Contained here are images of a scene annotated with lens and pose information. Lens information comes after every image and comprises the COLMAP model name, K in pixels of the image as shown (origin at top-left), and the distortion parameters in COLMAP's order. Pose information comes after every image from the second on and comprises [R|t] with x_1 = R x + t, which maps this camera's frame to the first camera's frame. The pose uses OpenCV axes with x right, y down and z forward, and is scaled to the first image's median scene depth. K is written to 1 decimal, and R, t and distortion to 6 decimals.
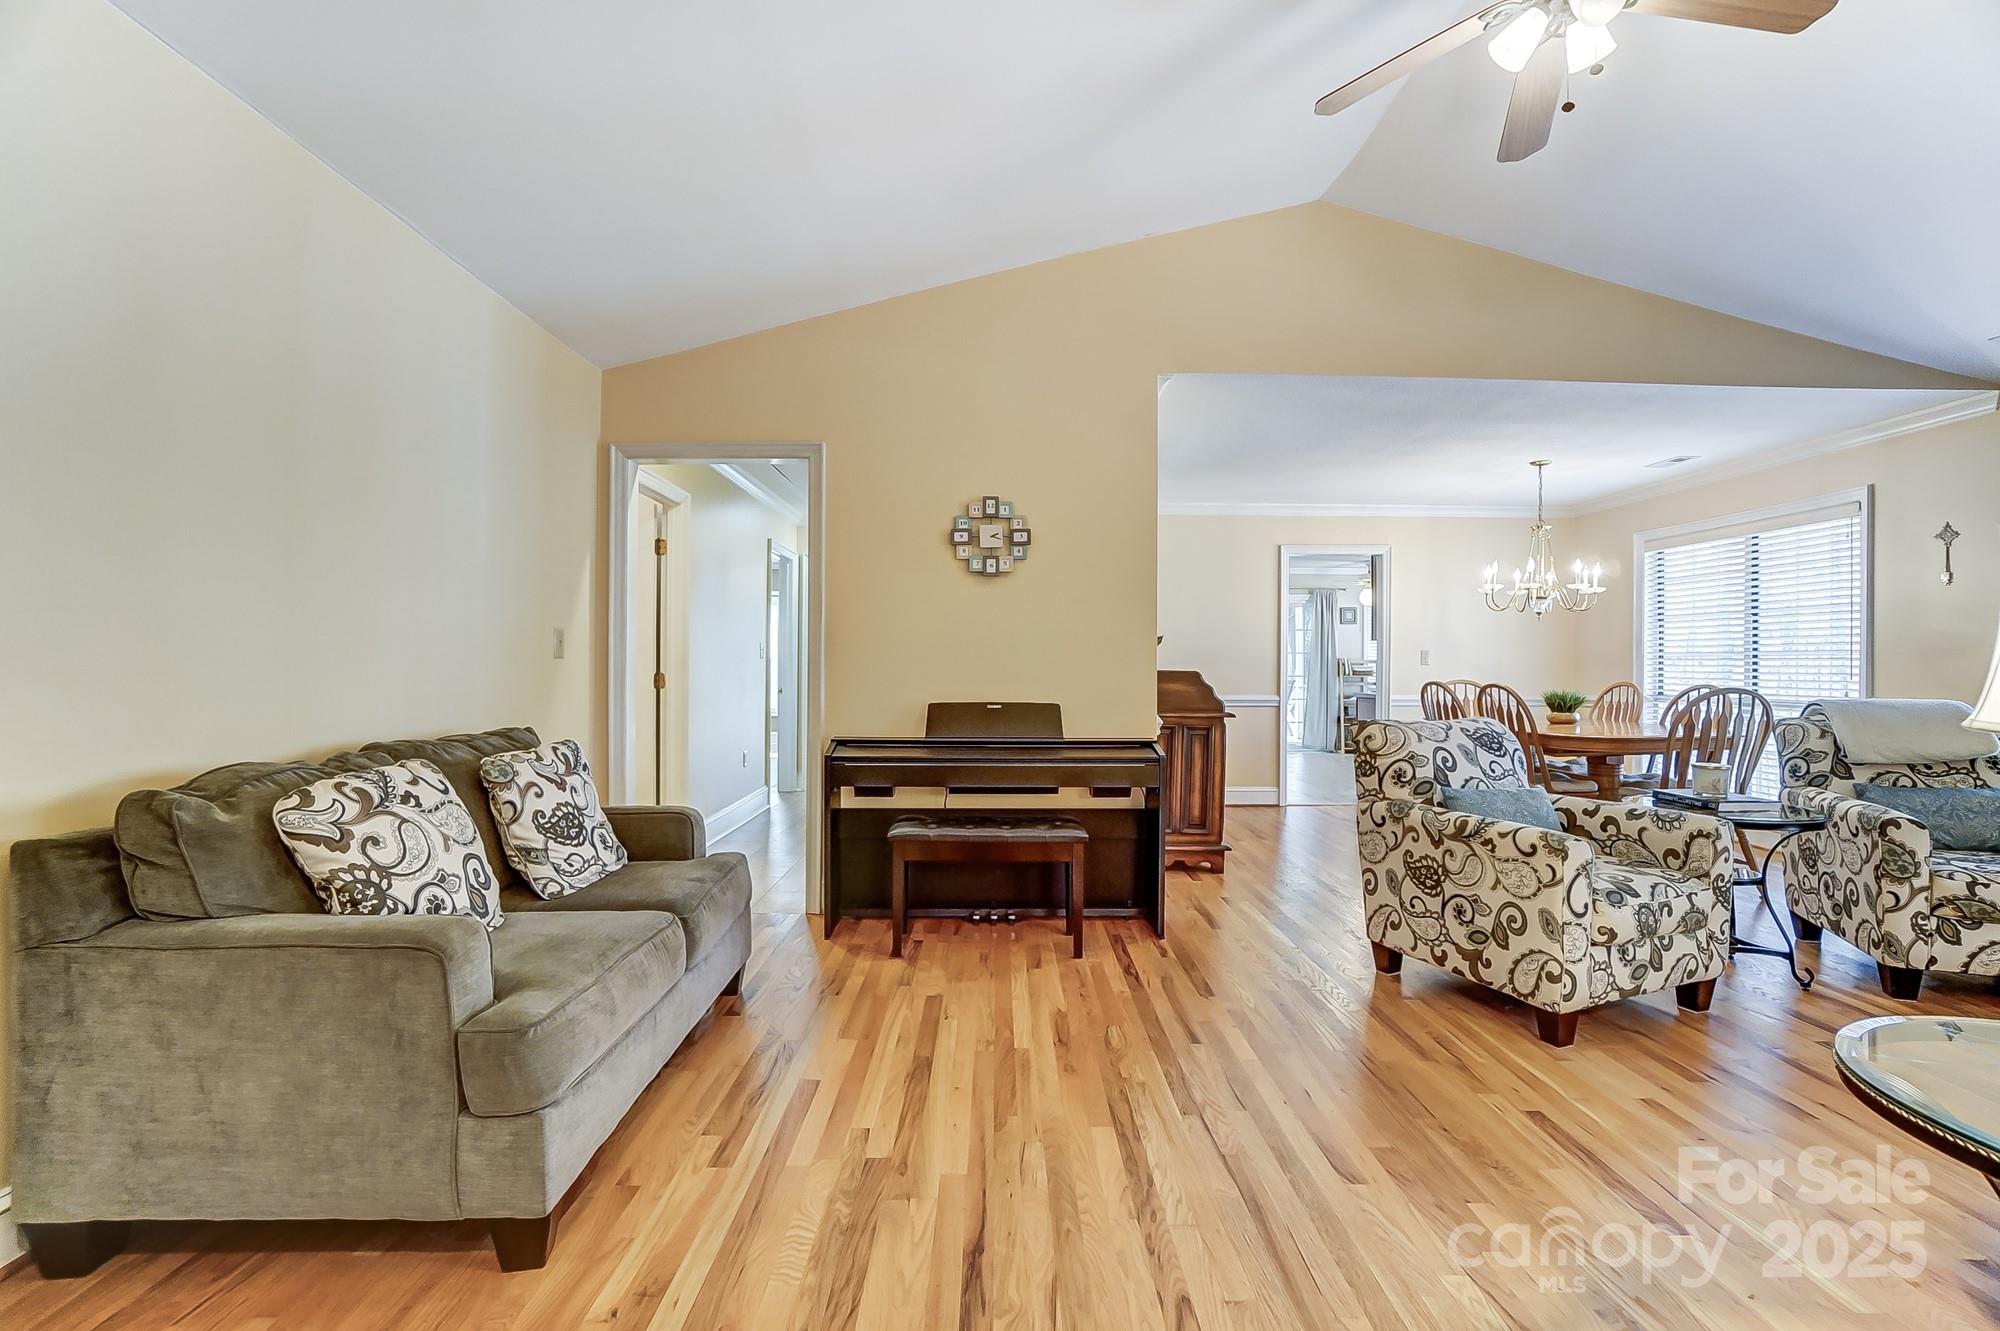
lens RADIAL K [[859.1, 0, 1000.0], [0, 859.1, 665.5], [0, 0, 1]] dist [0.000055, 0.000058]
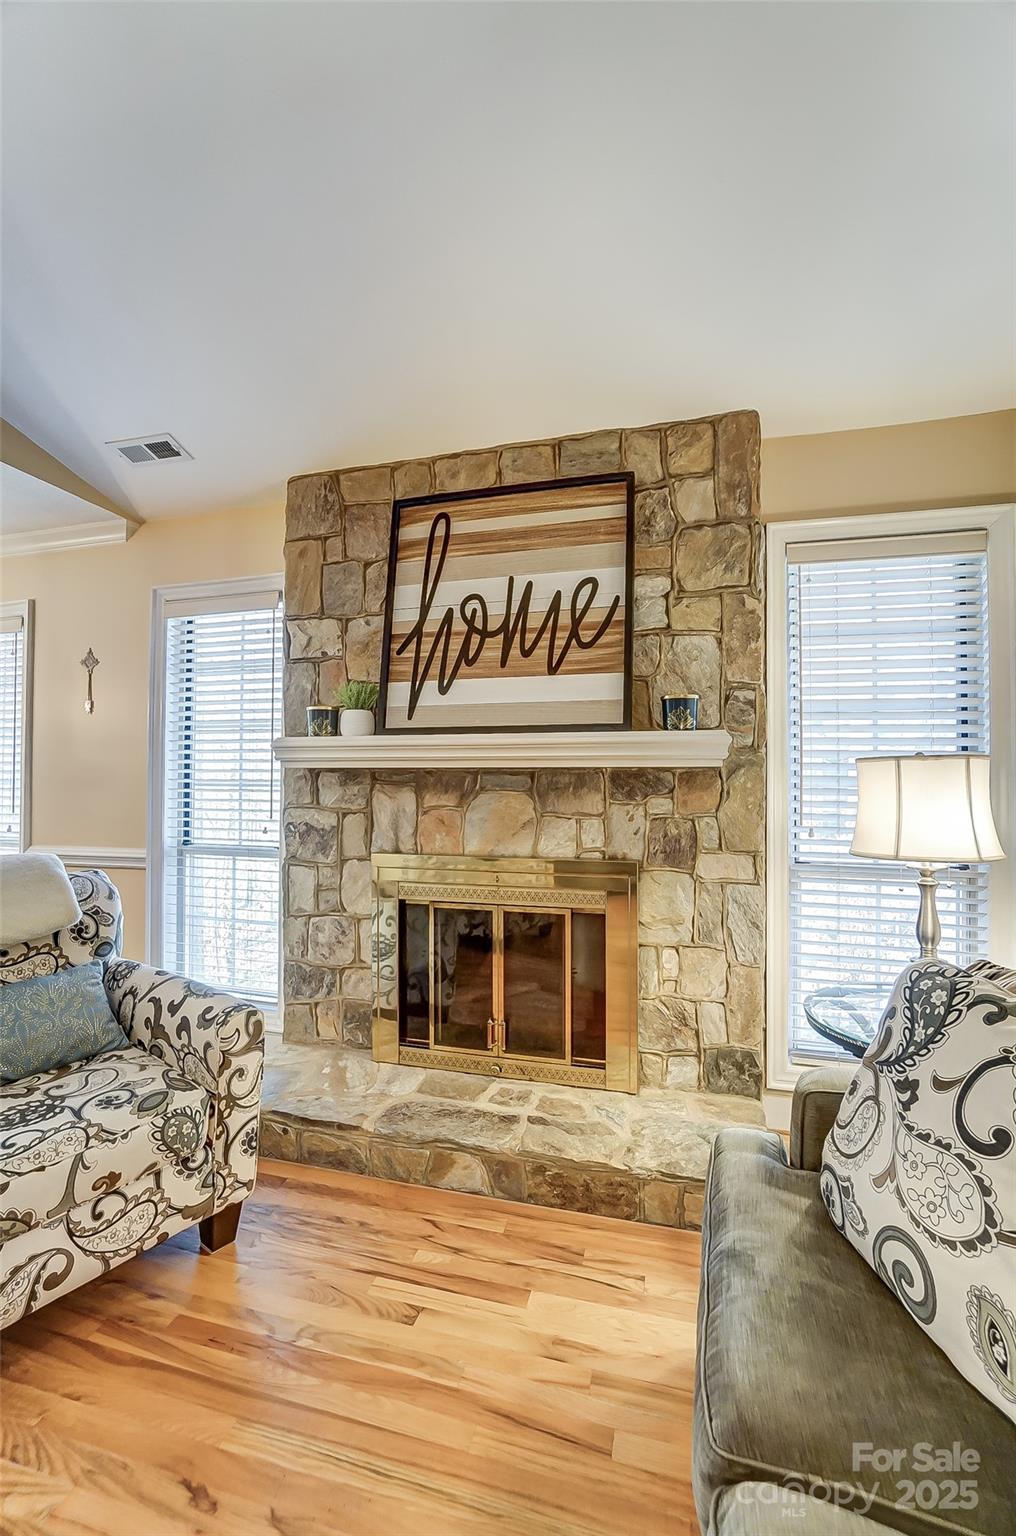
lens RADIAL K [[688.3, 0, 508.0], [0, 688.3, 768.0], [0, 0, 1]] dist [-0.053901, 0.030288]
pose [[0.283109, 0.009518, 0.959041, 0.695207], [-0.000937, 0.999953, -0.009647, -0.035268], [-0.959087, 0.001833, 0.283105, 0.457699]]
